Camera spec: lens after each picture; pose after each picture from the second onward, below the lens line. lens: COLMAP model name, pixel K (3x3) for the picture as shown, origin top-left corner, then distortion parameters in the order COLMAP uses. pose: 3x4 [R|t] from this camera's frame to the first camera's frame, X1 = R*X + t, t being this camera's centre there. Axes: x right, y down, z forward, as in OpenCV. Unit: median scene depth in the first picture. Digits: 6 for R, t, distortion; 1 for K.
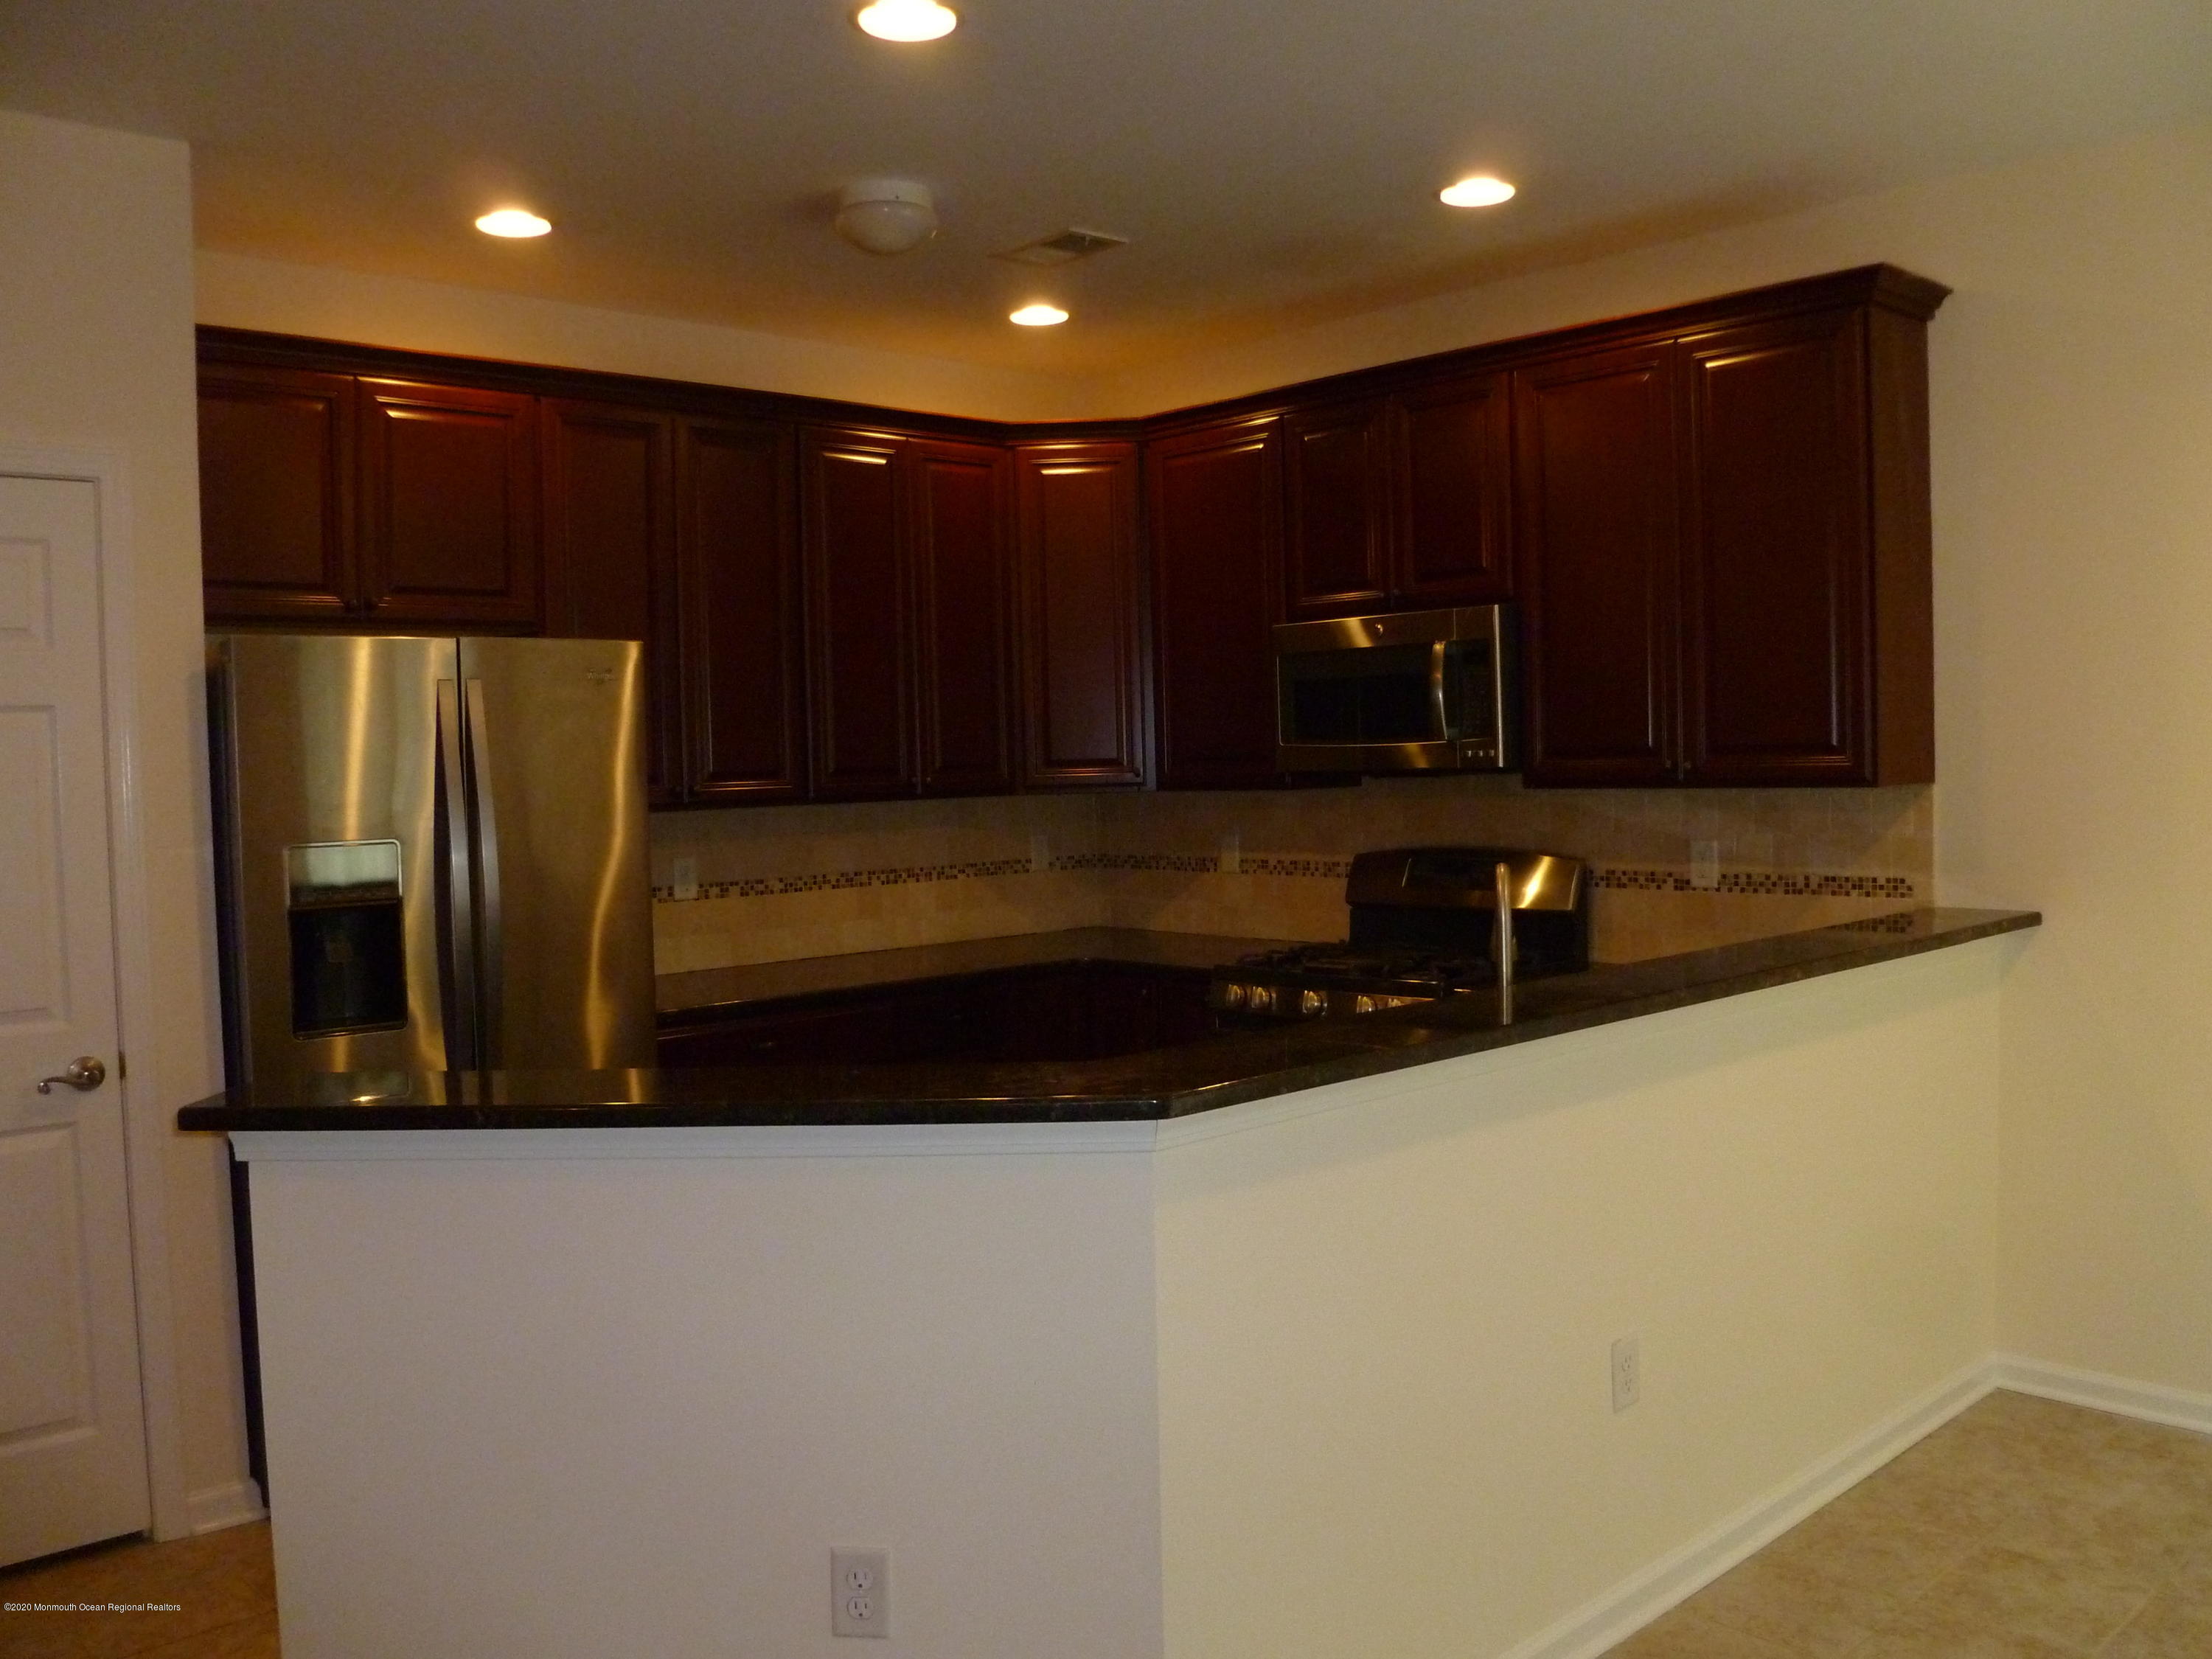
lens RADIAL K [[1835.3, 0, 1138.5], [0, 1835.3, 832.3], [0, 0, 1]] dist [-0.064285, 0.004723]
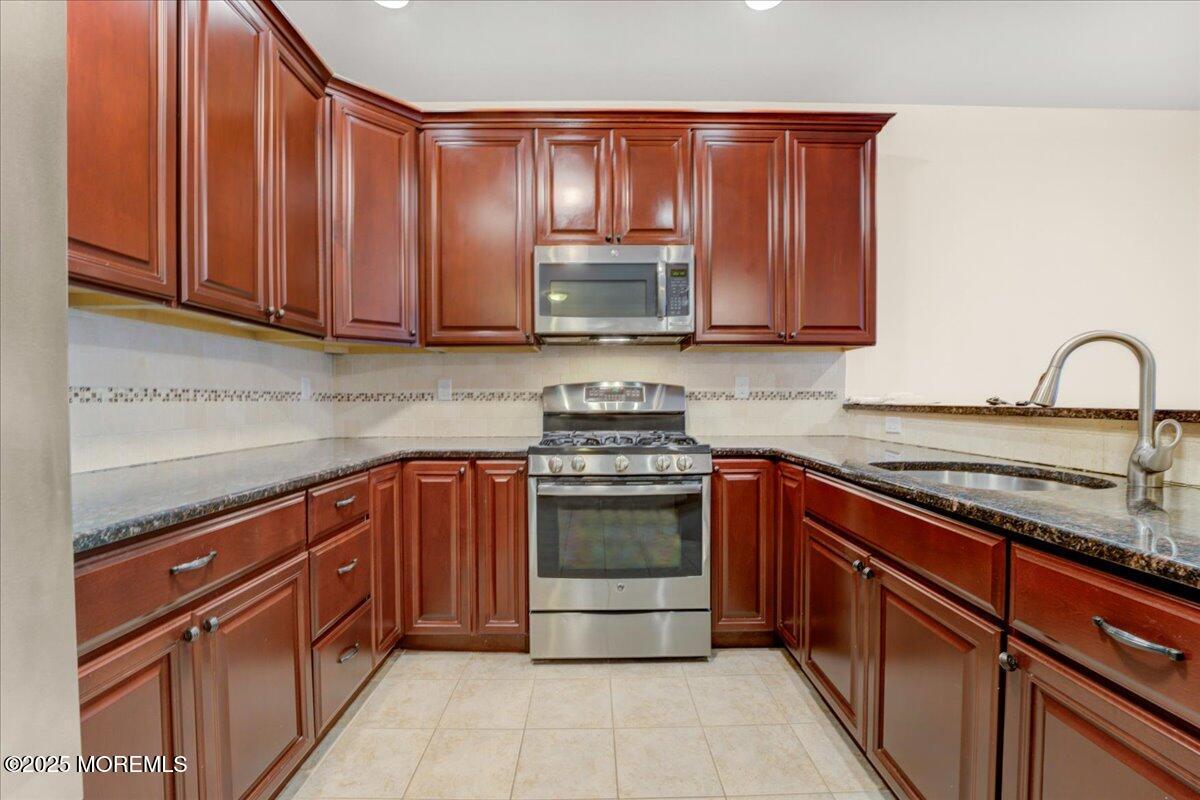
lens RADIAL K [[486.1, 0, 592.3], [0, 486.1, 408.4], [0, 0, 1]] dist [-0.017615, 0.000309]
pose [[0.699164, 0.010706, 0.714882, -0.225181], [0.014506, 0.999470, -0.029155, 0.055261], [-0.714815, 0.030754, 0.698637, 0.702576]]
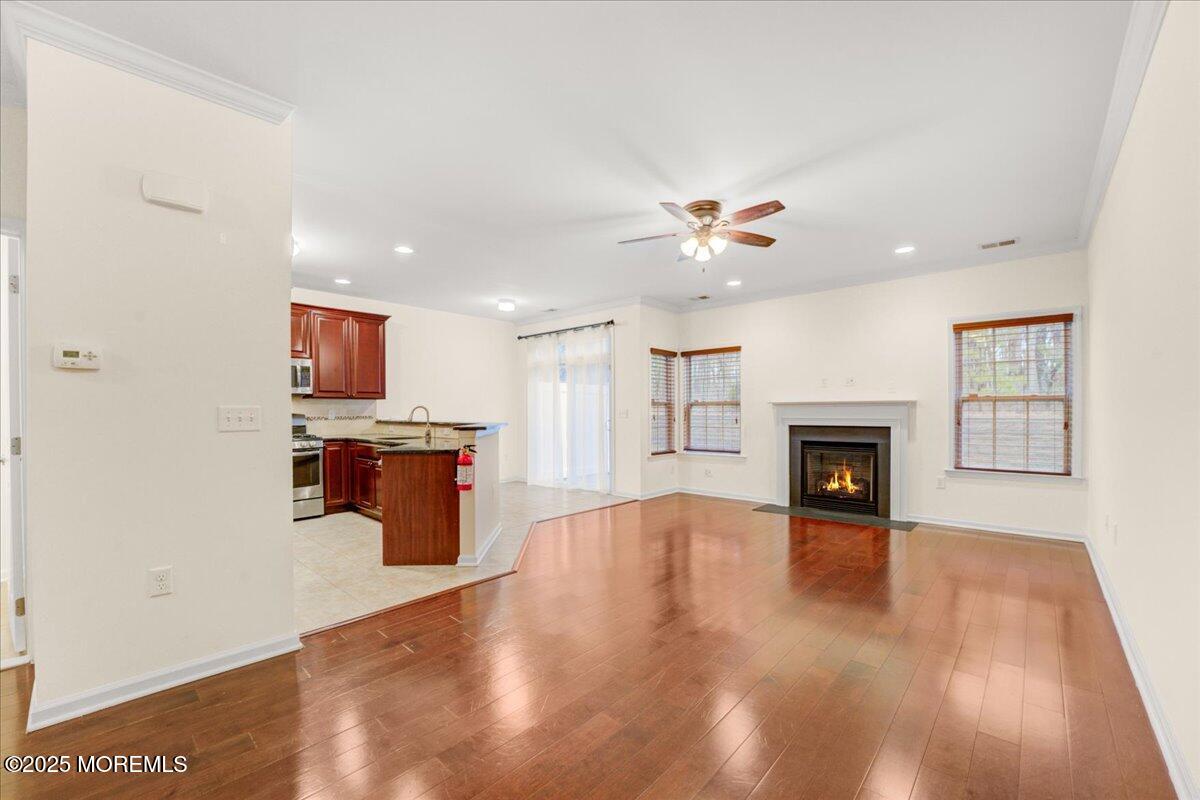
lens RADIAL K [[485.8, 0, 597.1], [0, 485.8, 415.5], [0, 0, 1]] dist [0.000052, -0.020019]
pose [[-0.063040, 0.017025, 0.997866, -1.069802], [0.048139, 0.998743, -0.013999, 0.072975], [-0.996849, 0.047154, -0.063780, 0.333038]]
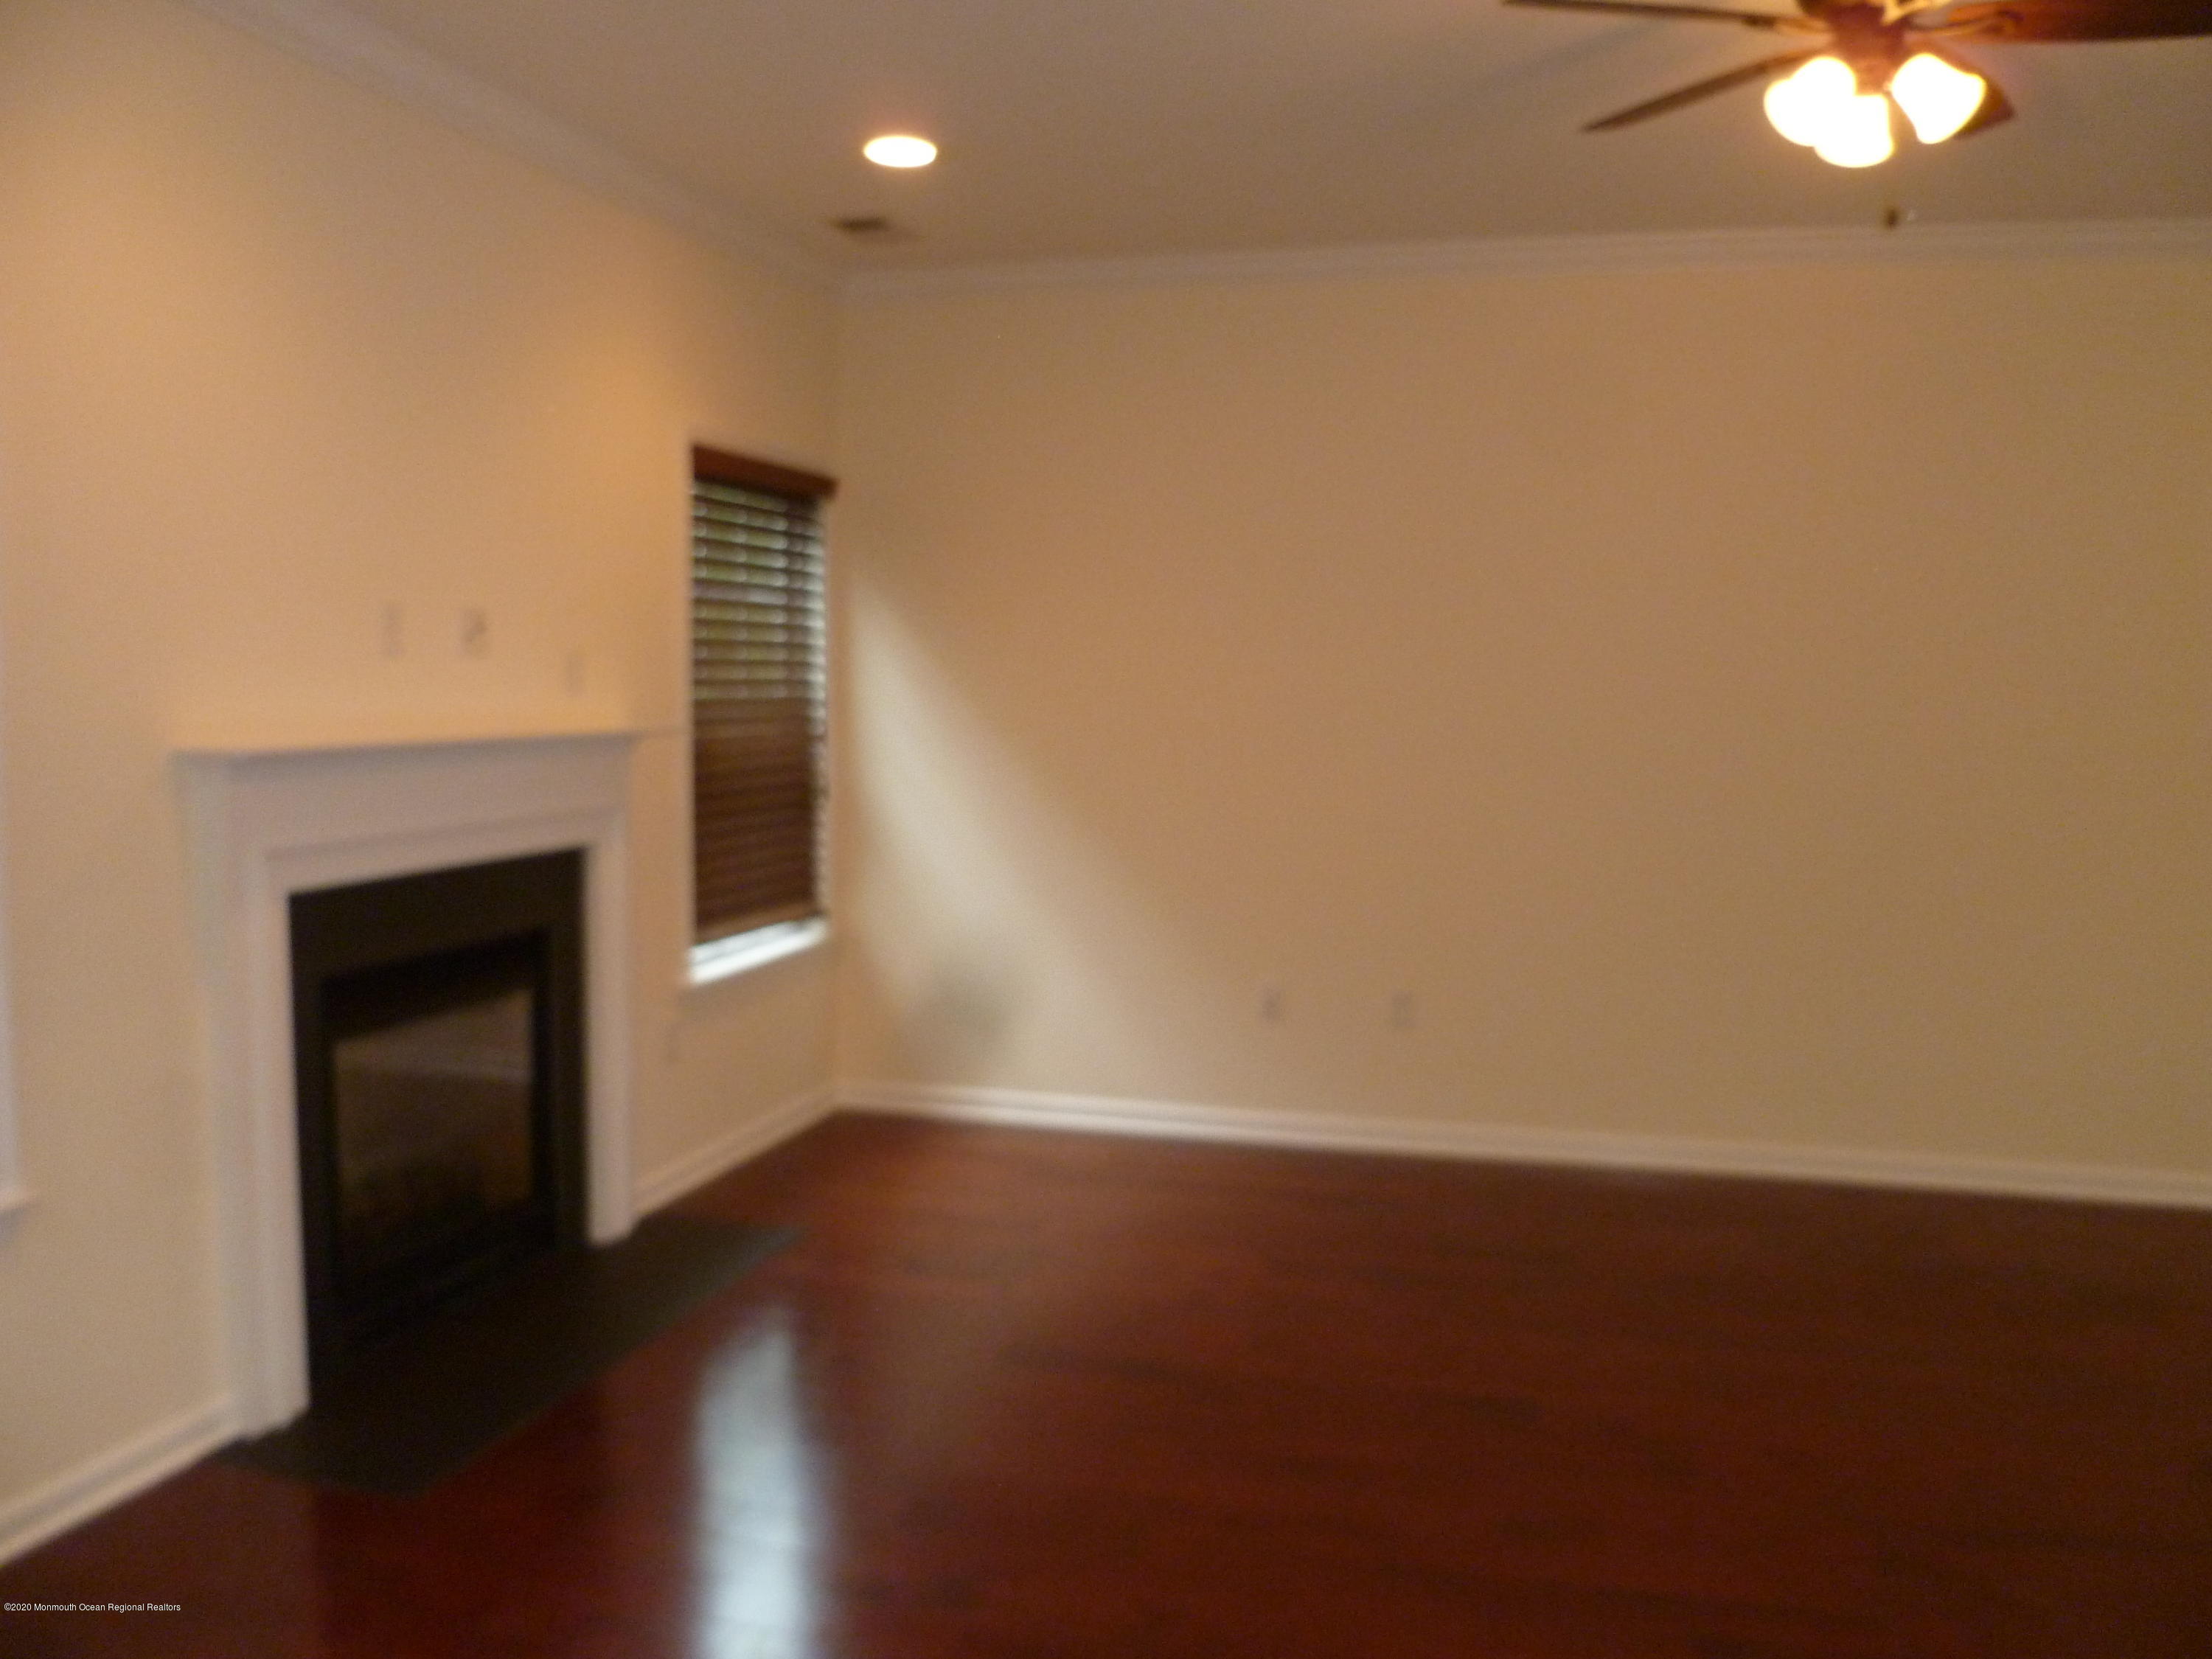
lens RADIAL K [[1836.4, 0, 1129.3], [0, 1836.4, 825.3], [0, 0, 1]] dist [-0.079278, 0.001488]
pose [[-0.858358, 0.059635, -0.509573, 0.269912], [-0.008846, 0.991354, 0.130918, -0.023050], [0.512974, 0.116882, -0.850409, 0.541366]]
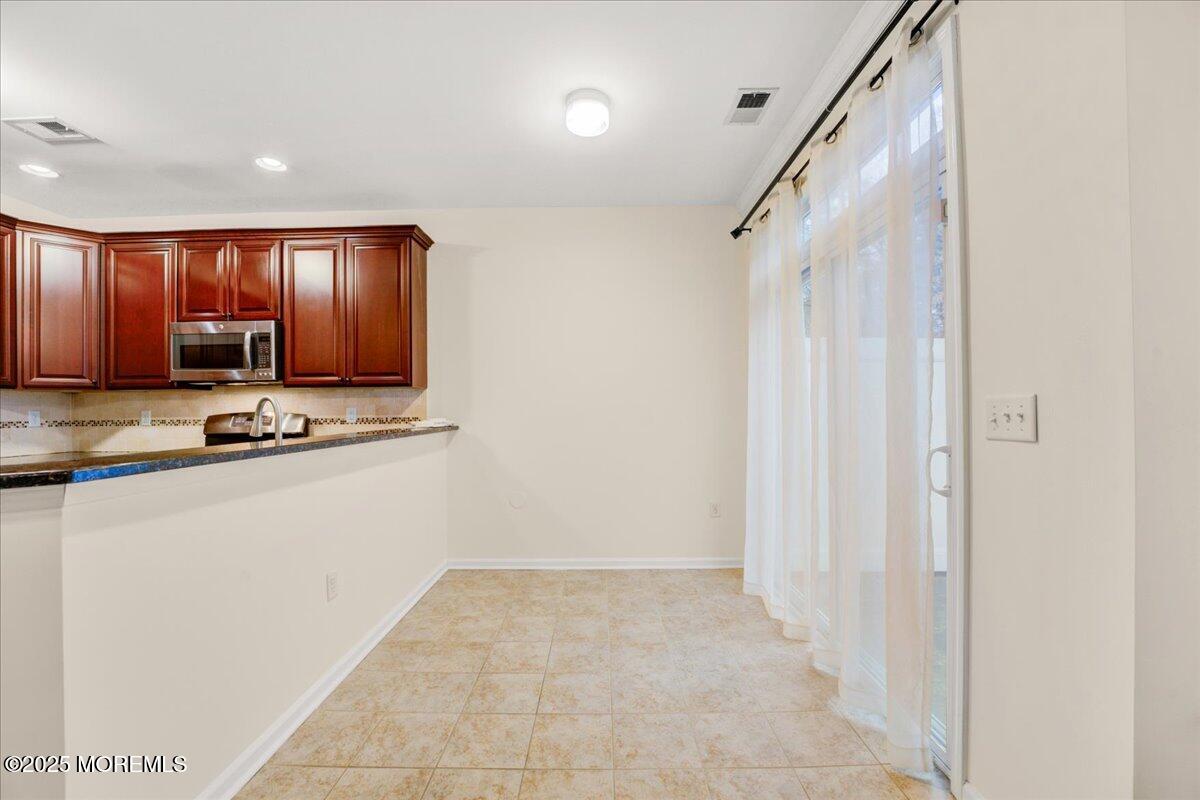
lens RADIAL K [[482.7, 0, 600.7], [0, 482.7, 408.6], [0, 0, 1]] dist [-0.037914, 0.005587]
pose [[0.691129, 0.019248, 0.722475, 0.021482], [0.021858, 0.998631, -0.047514, 0.052068], [-0.722401, 0.048630, 0.689762, 0.146822]]
